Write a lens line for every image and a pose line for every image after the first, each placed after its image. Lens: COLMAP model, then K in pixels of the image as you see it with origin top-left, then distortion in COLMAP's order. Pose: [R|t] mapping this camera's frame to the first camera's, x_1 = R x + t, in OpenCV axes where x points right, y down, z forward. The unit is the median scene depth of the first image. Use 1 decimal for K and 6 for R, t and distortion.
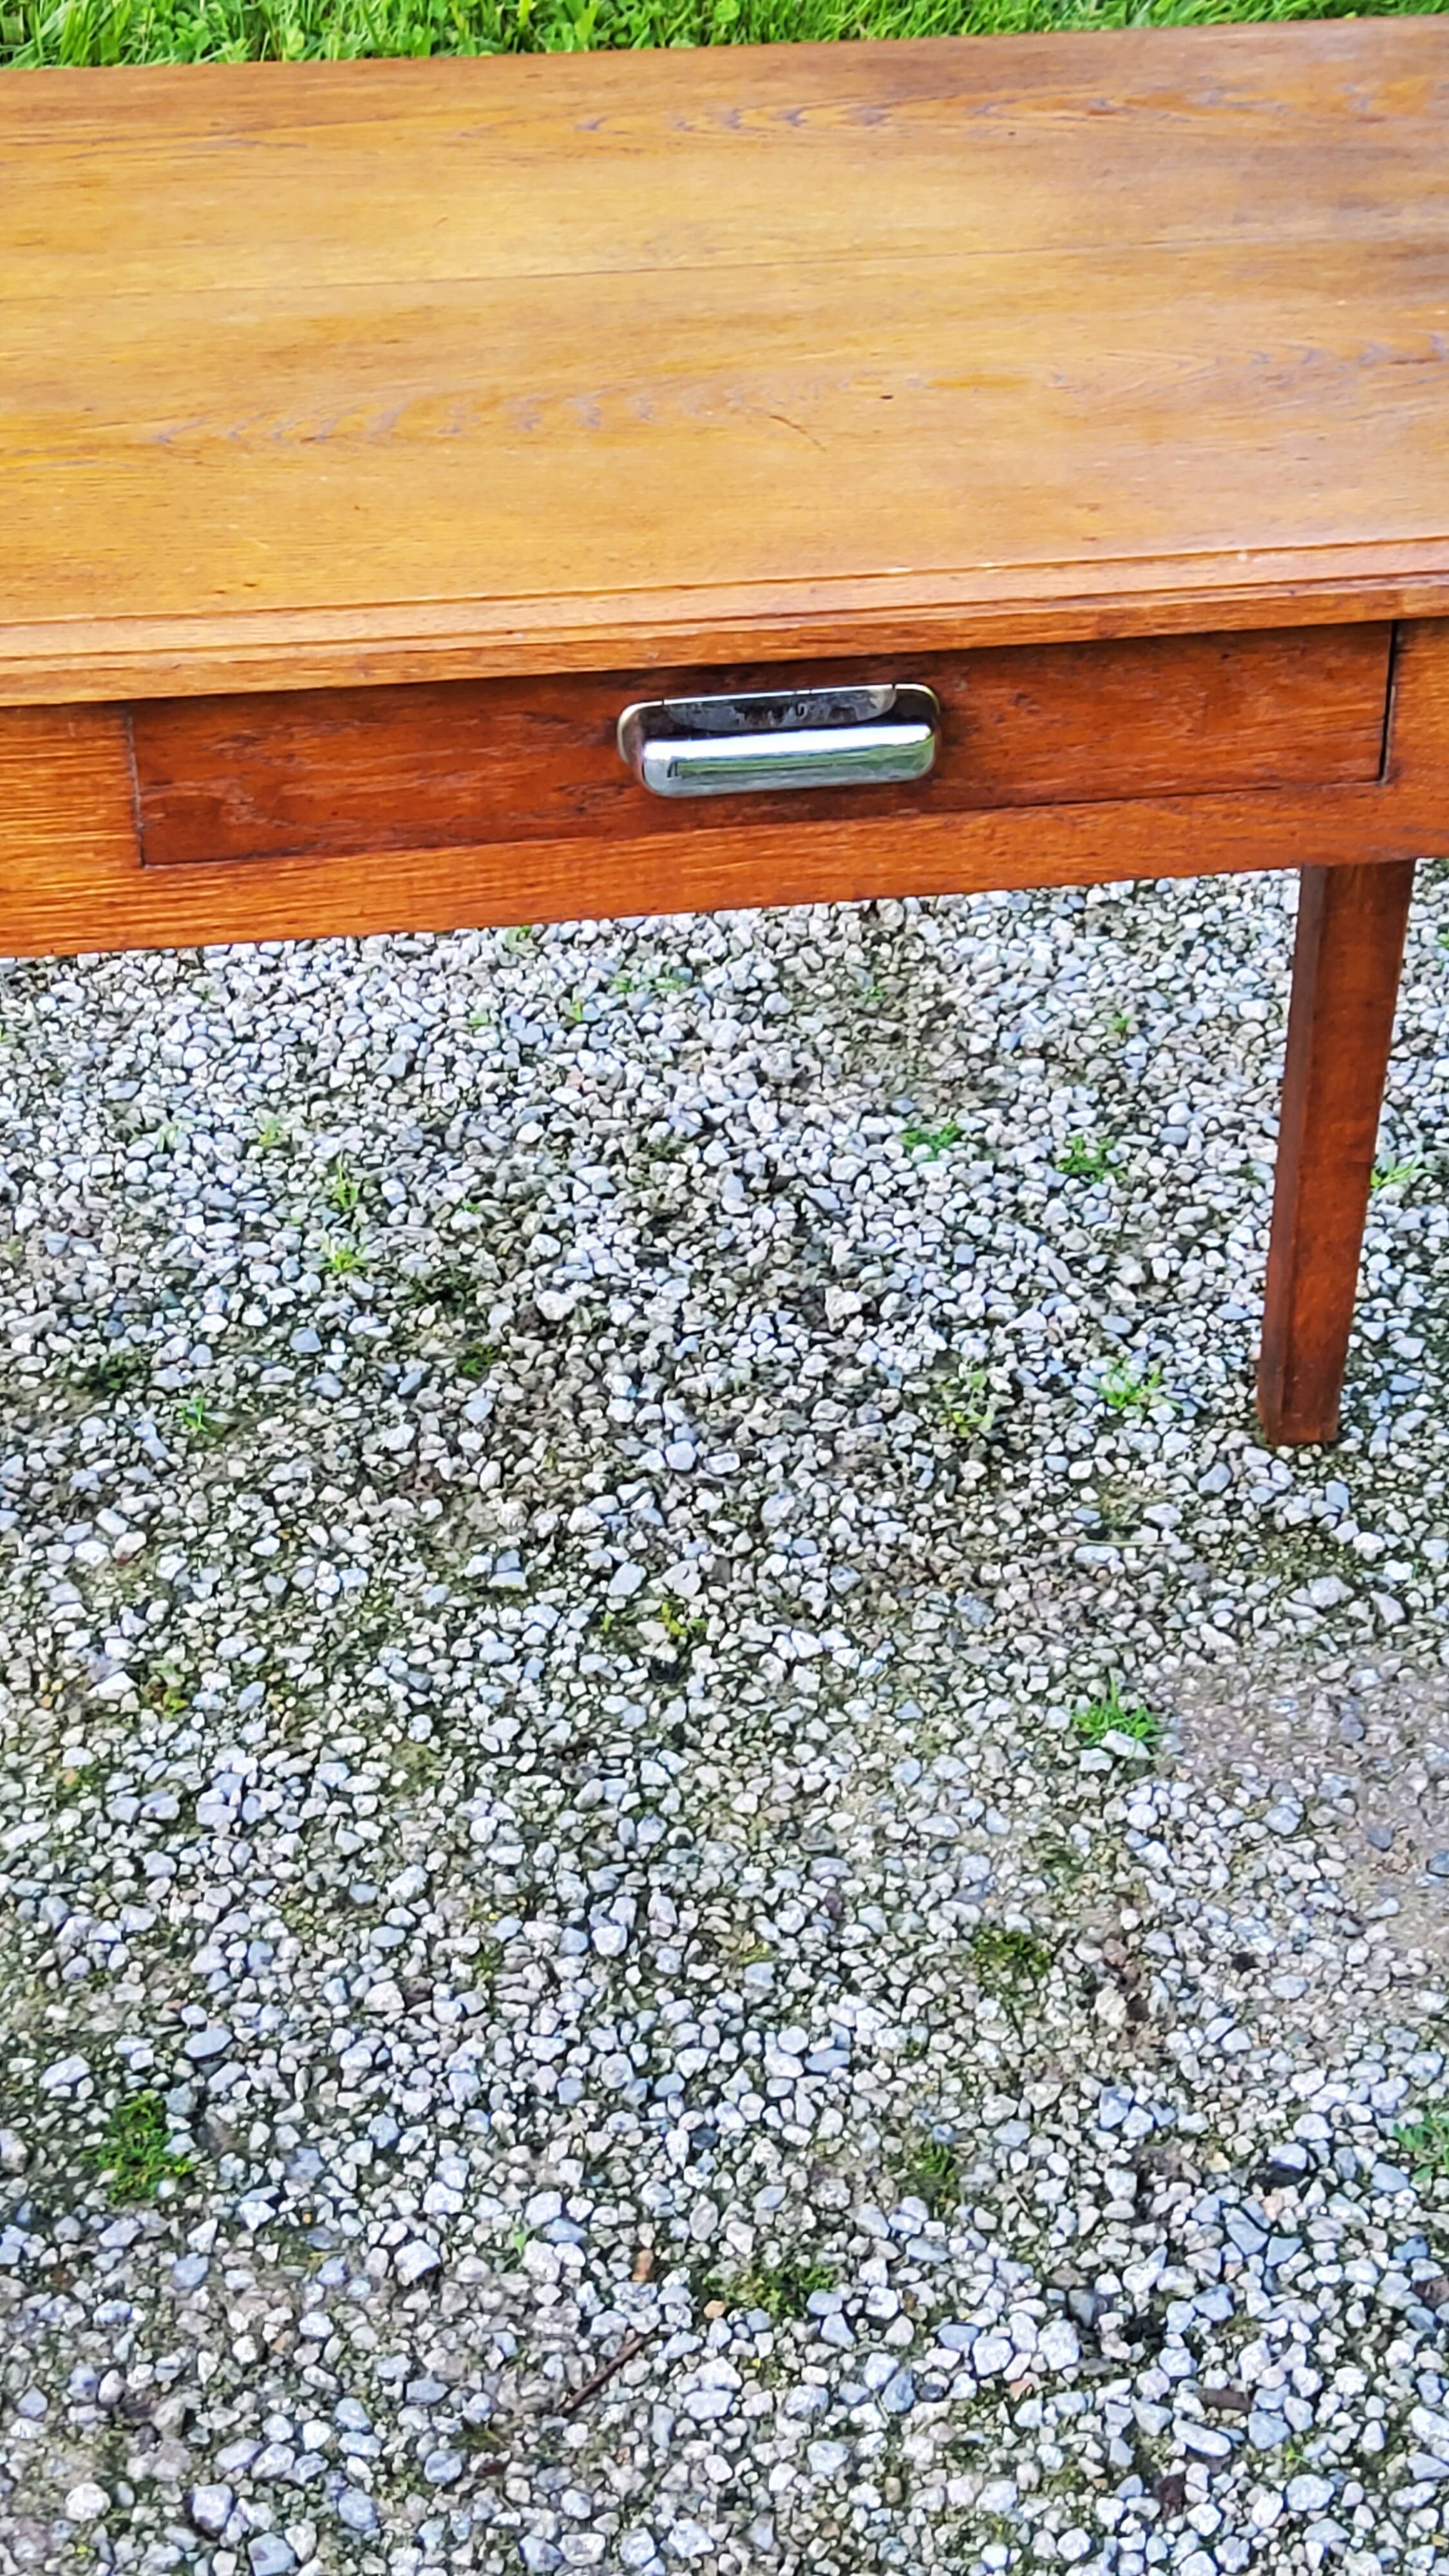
lens RADIAL K [[3835.1, 0, 741.8], [0, 3835.1, 1271.5], [0, 0, 1]] dist [0.117741, 0.000000]
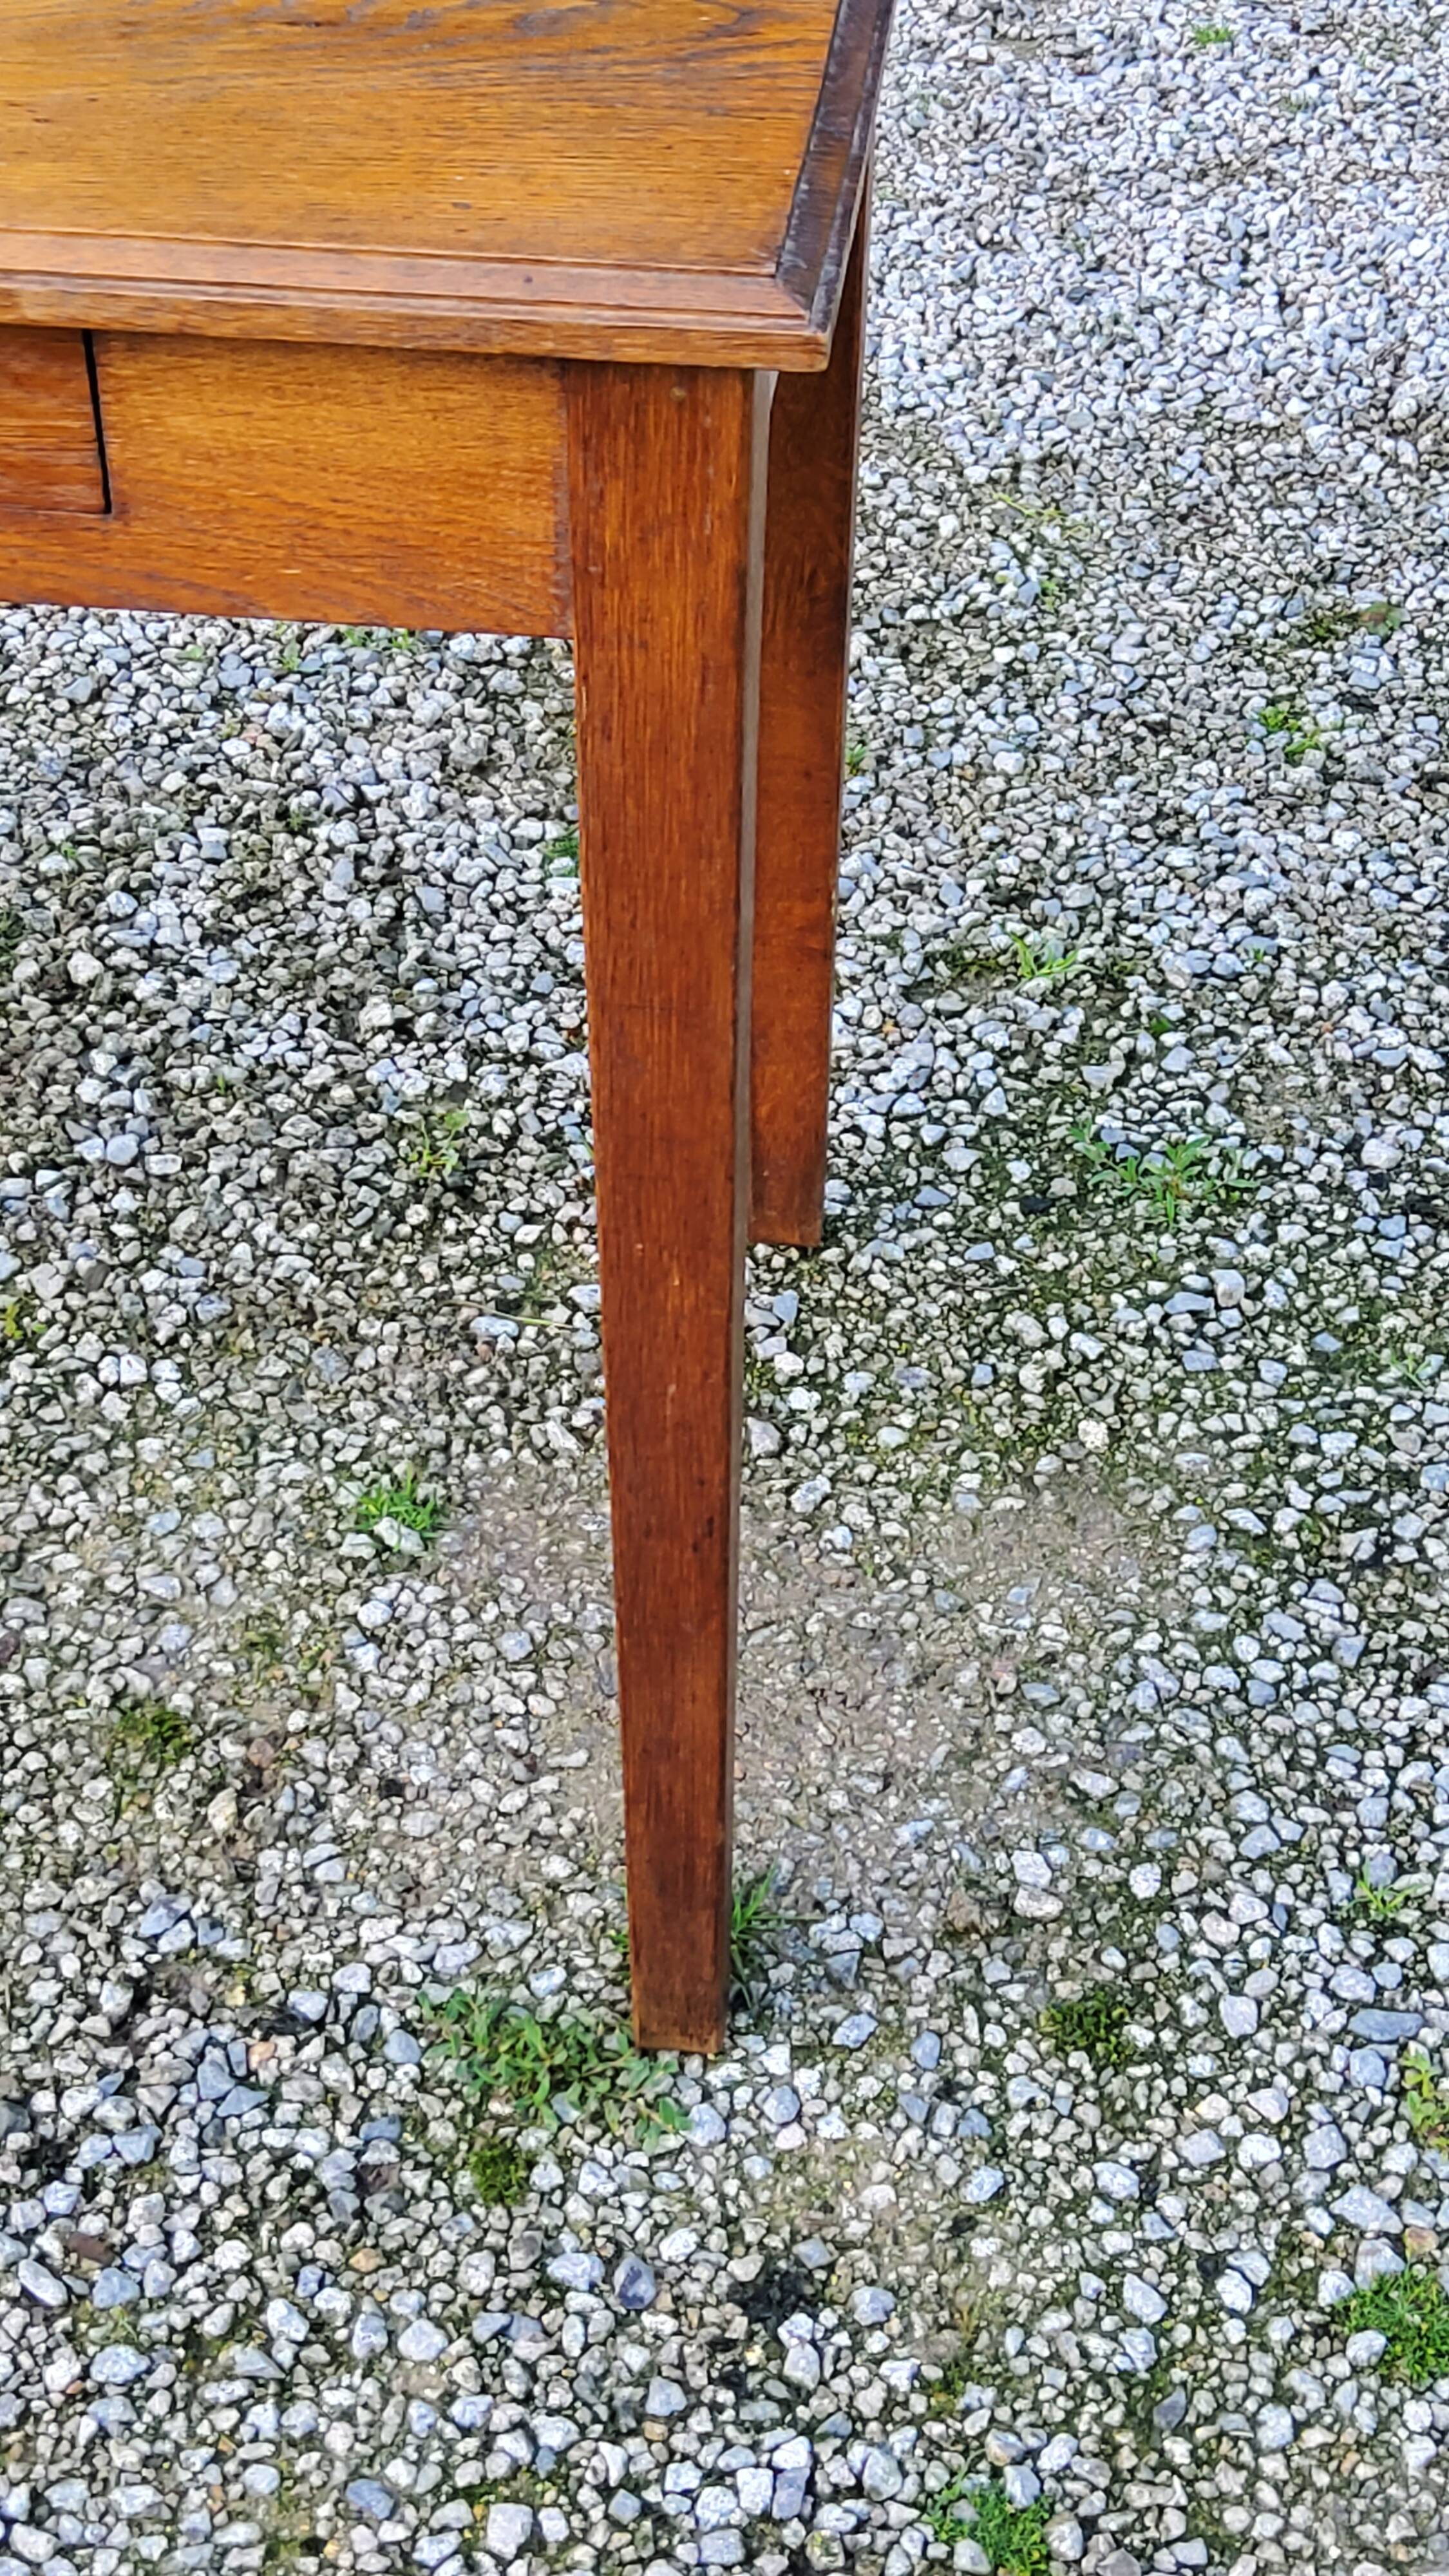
lens RADIAL K [[3835.1, 0, 744.9], [0, 3835.1, 1270.2], [0, 0, 1]] dist [0.117741, 0.000000]
pose [[0.968611, 0.166502, -0.184579, 0.332864], [-0.147858, 0.982801, 0.110638, -0.052979], [0.199826, -0.079874, 0.976570, 0.117567]]
